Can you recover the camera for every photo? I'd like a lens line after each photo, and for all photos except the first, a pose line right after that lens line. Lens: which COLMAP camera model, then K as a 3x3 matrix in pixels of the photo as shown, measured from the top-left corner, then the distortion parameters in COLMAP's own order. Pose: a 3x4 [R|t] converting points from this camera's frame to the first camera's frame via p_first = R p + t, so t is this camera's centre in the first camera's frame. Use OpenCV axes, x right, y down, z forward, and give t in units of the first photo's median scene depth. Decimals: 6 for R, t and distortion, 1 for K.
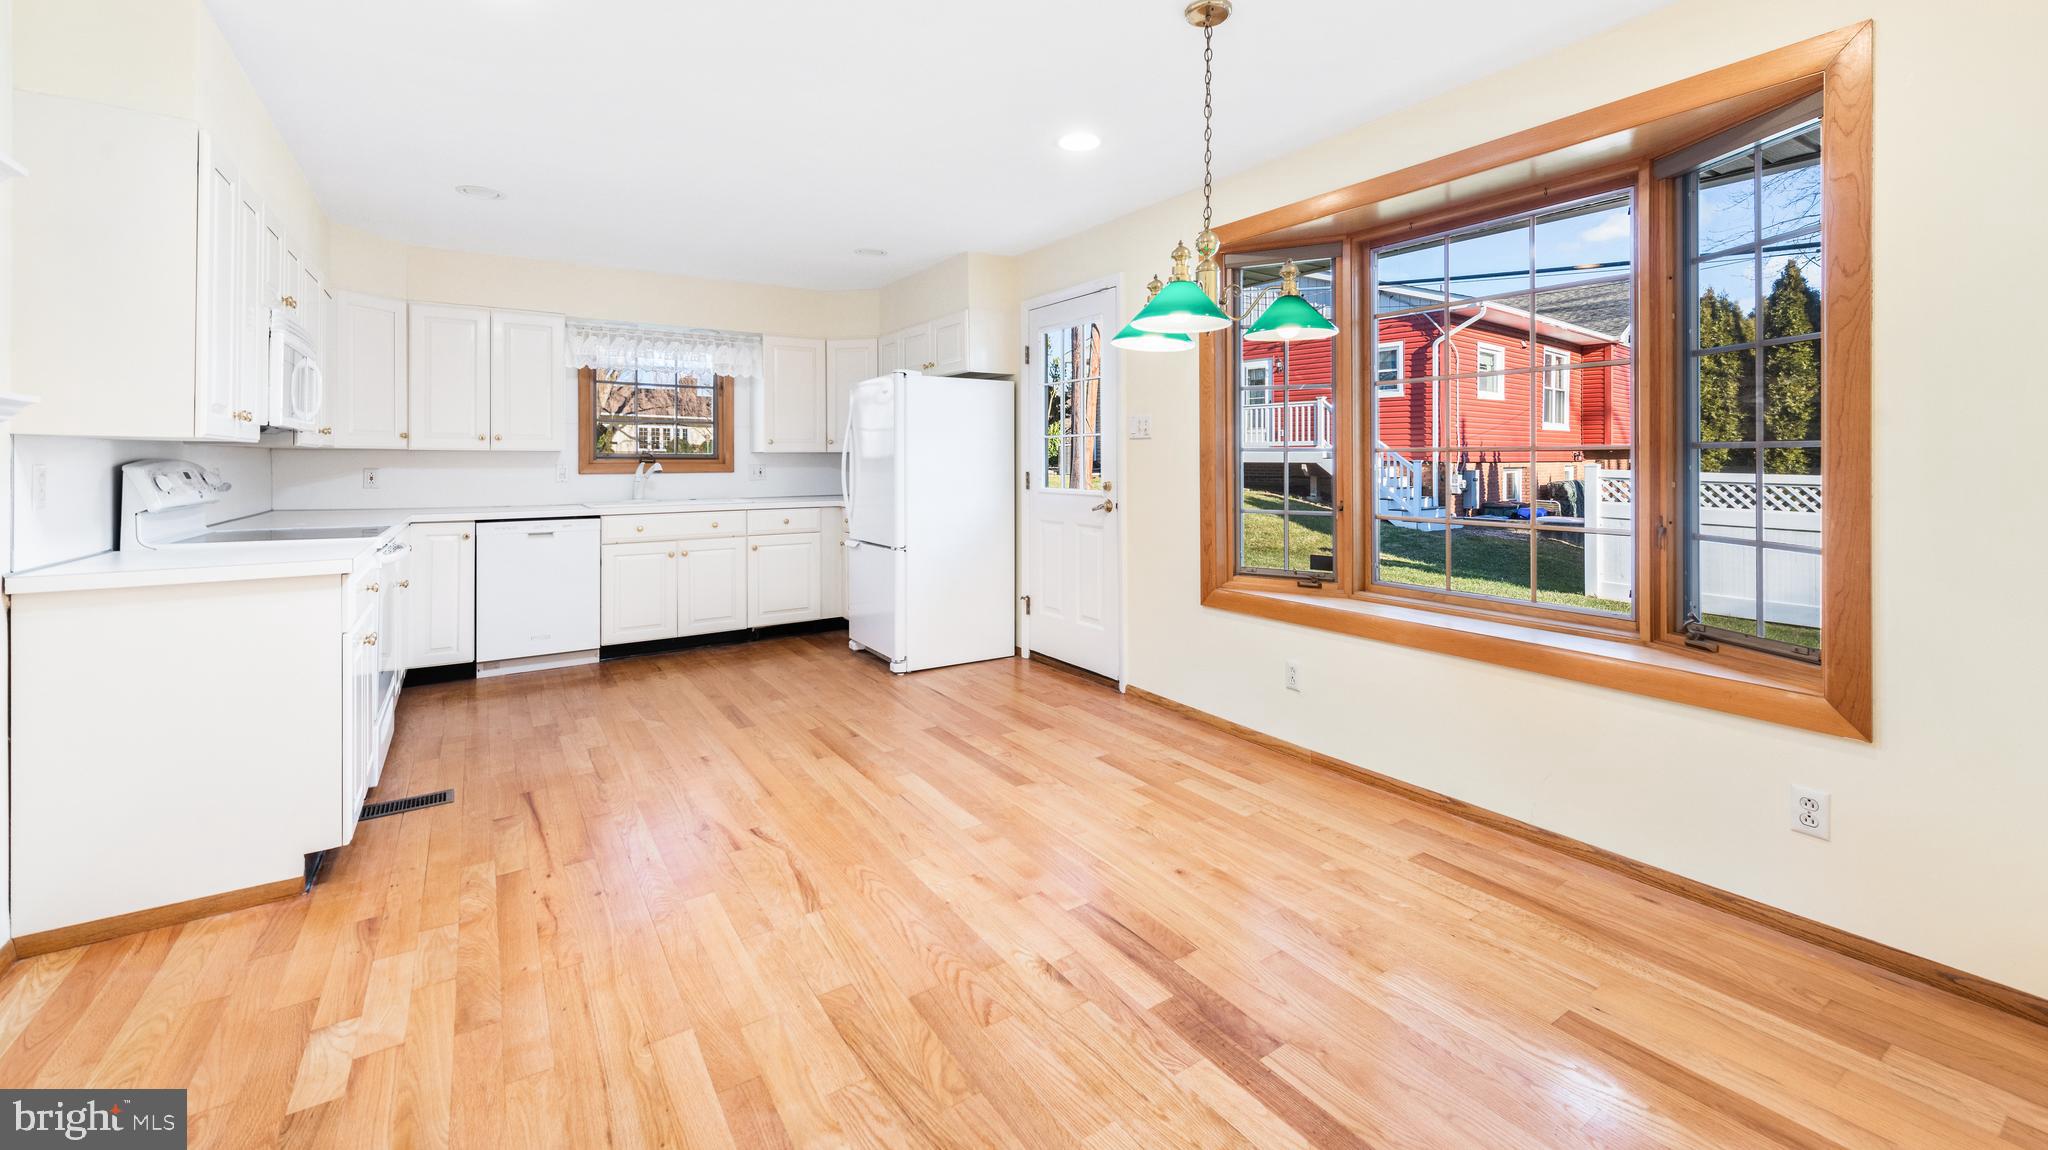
lens RADIAL K [[818.5, 0, 1033.9], [0, 818.5, 458.3], [0, 0, 1]] dist [0.020400, -0.007656]
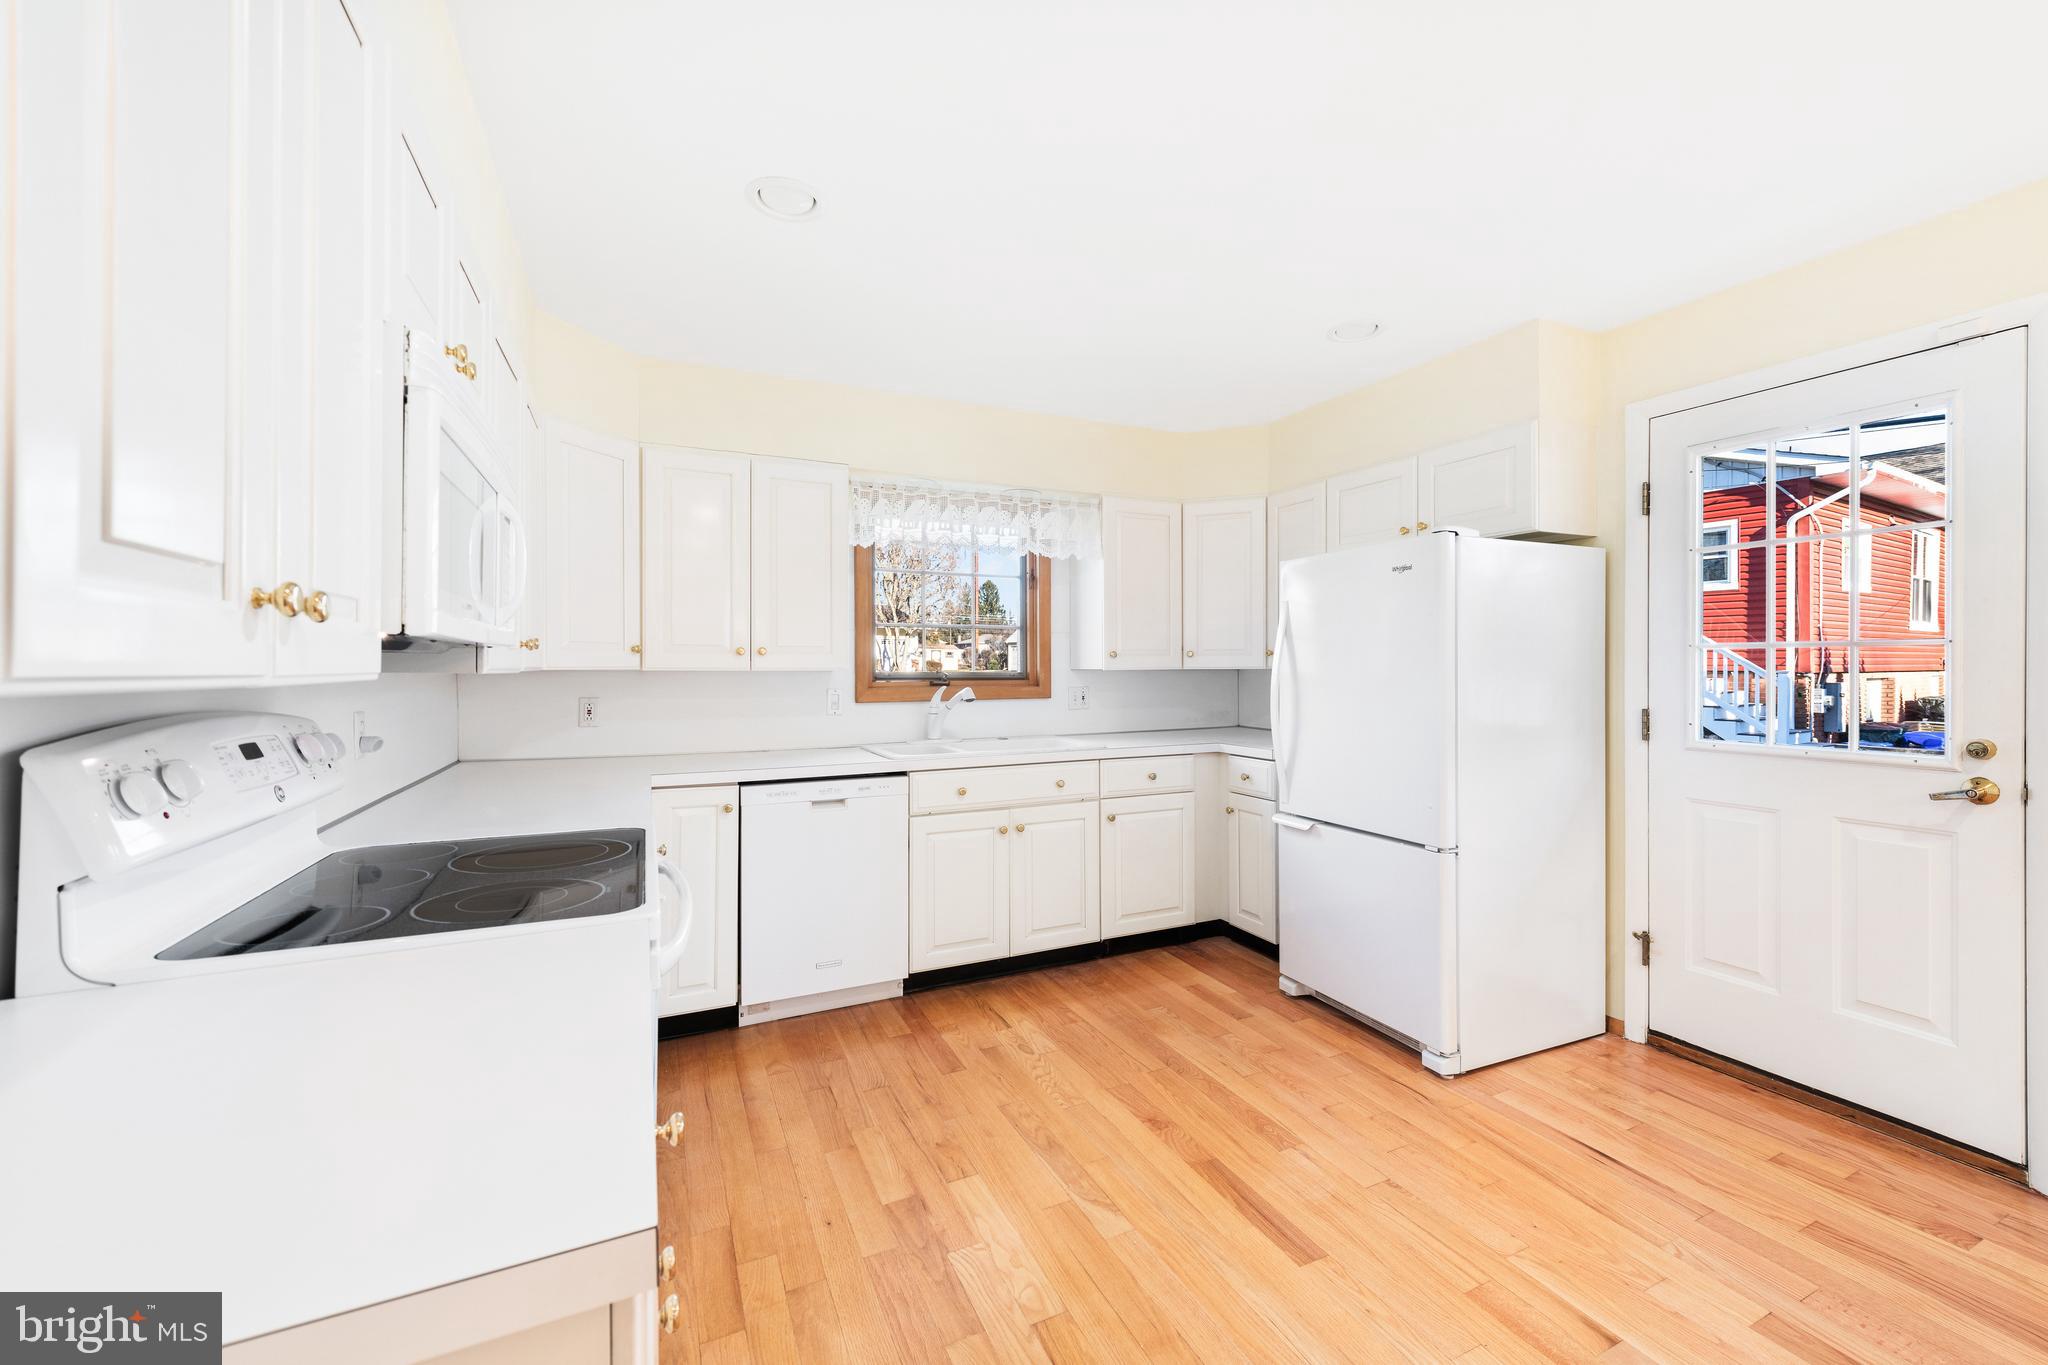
lens RADIAL K [[820.2, 0, 1040.0], [0, 820.2, 665.6], [0, 0, 1]] dist [0.013709, -0.000040]
pose [[0.988778, -0.000808, -0.149388, -0.321697], [0.001136, 0.999997, 0.002110, -0.014325], [0.149386, -0.002256, 0.988776, 0.371934]]
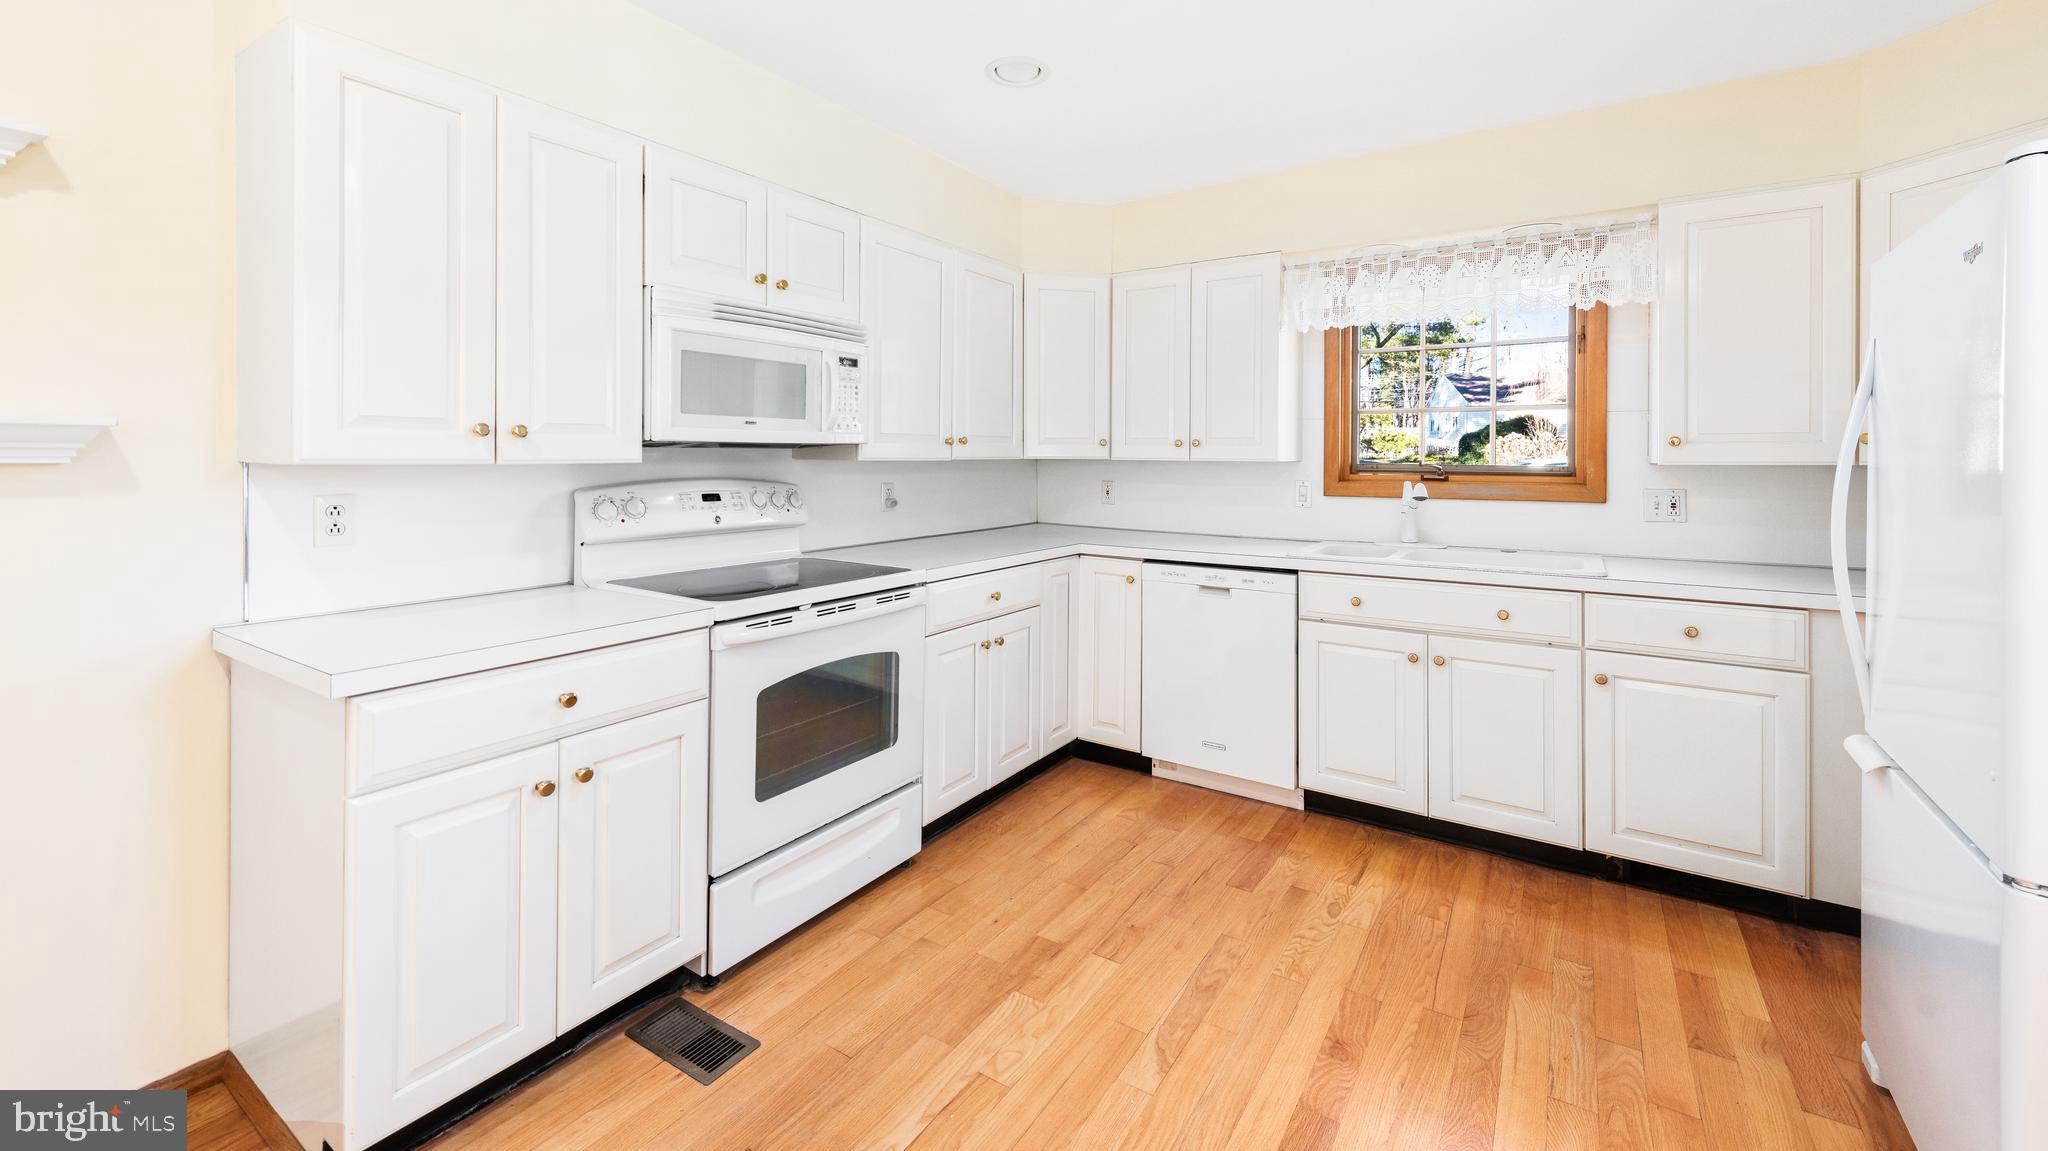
lens RADIAL K [[818.5, 0, 1033.9], [0, 818.5, 458.8], [0, 0, 1]] dist [0.020400, -0.007656]
pose [[0.385912, 0.006285, -0.922514, -0.046410], [-0.000067, 0.999977, 0.006785, -0.015732], [0.922536, -0.002557, 0.385904, 0.578839]]
